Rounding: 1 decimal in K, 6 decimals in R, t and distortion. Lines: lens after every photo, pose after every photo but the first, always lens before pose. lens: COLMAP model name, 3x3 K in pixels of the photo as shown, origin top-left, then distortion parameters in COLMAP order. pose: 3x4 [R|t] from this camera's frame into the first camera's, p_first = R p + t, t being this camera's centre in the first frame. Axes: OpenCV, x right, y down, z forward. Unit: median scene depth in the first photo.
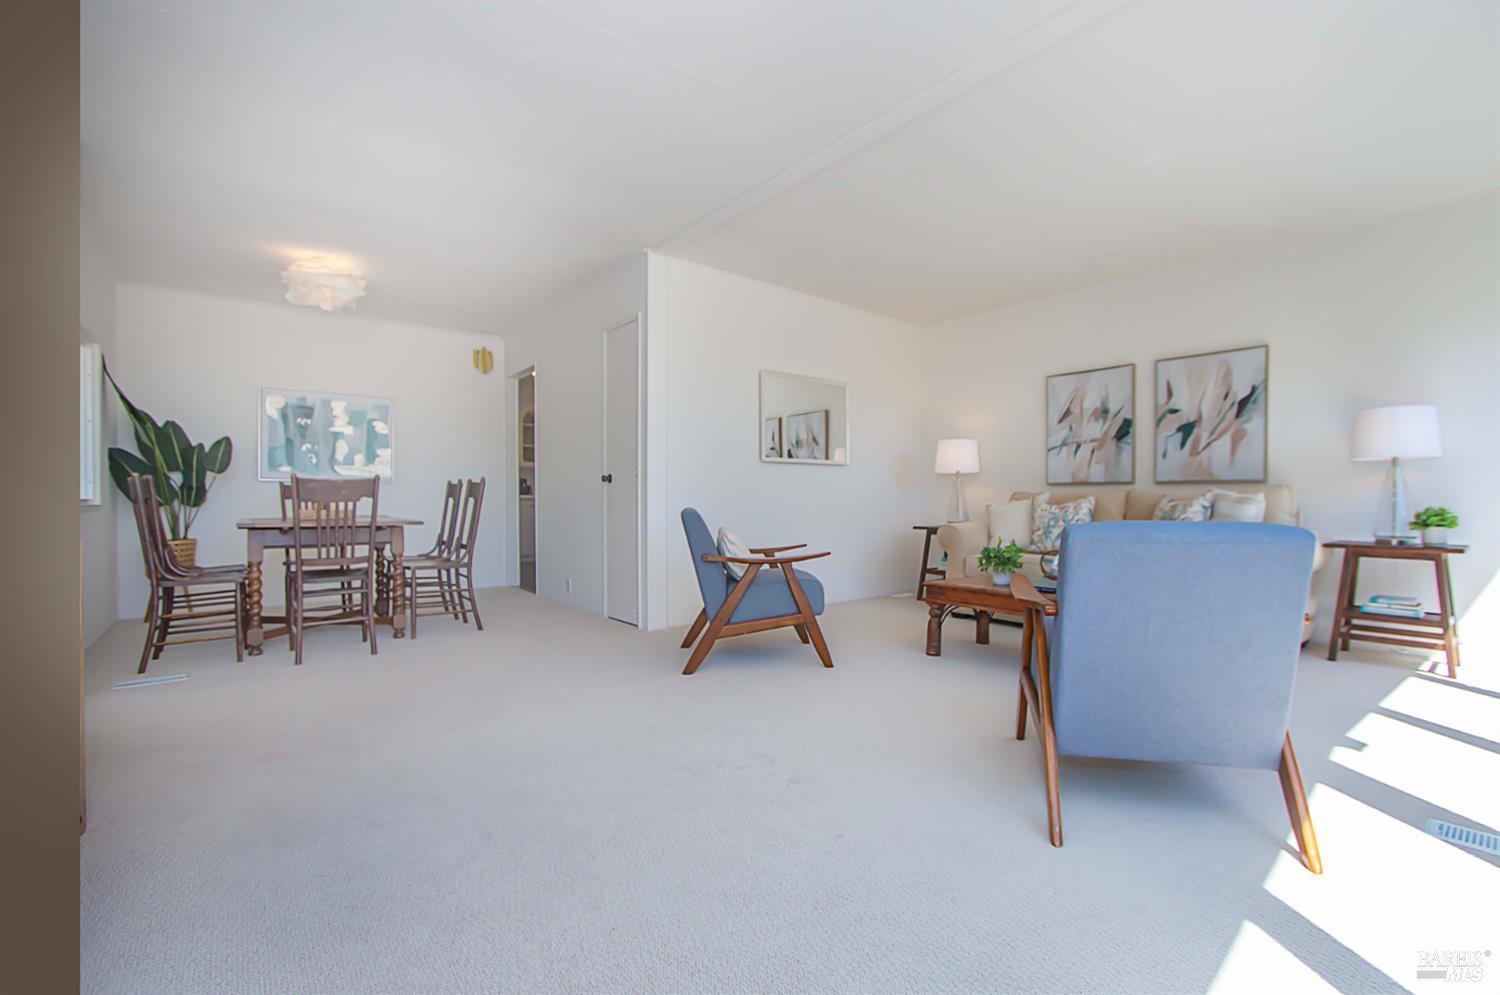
lens RADIAL K [[703.6, 0, 750.0], [0, 703.6, 497.5], [0, 0, 1]] dist [-0.001952, -0.001045]
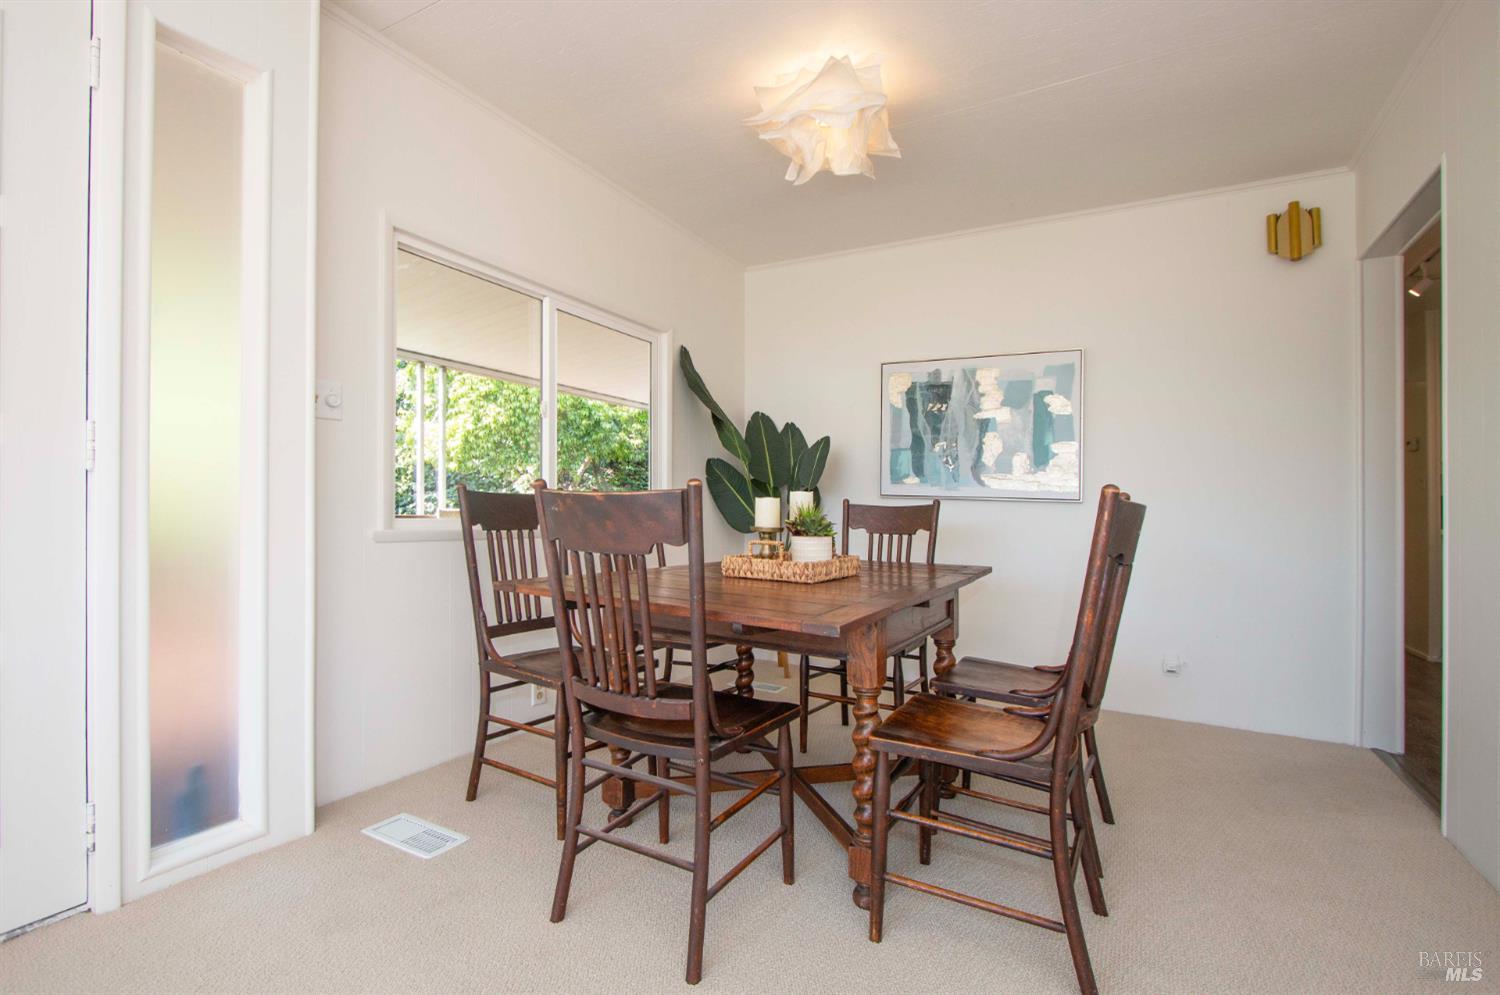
lens RADIAL K [[703.6, 0, 750.0], [0, 703.6, 497.5], [0, 0, 1]] dist [-0.001952, -0.001045]
pose [[0.294018, -0.002549, -0.955796, -0.058955], [-0.026539, 0.999589, -0.010830, -0.012583], [0.955431, 0.028551, 0.293830, 0.624931]]
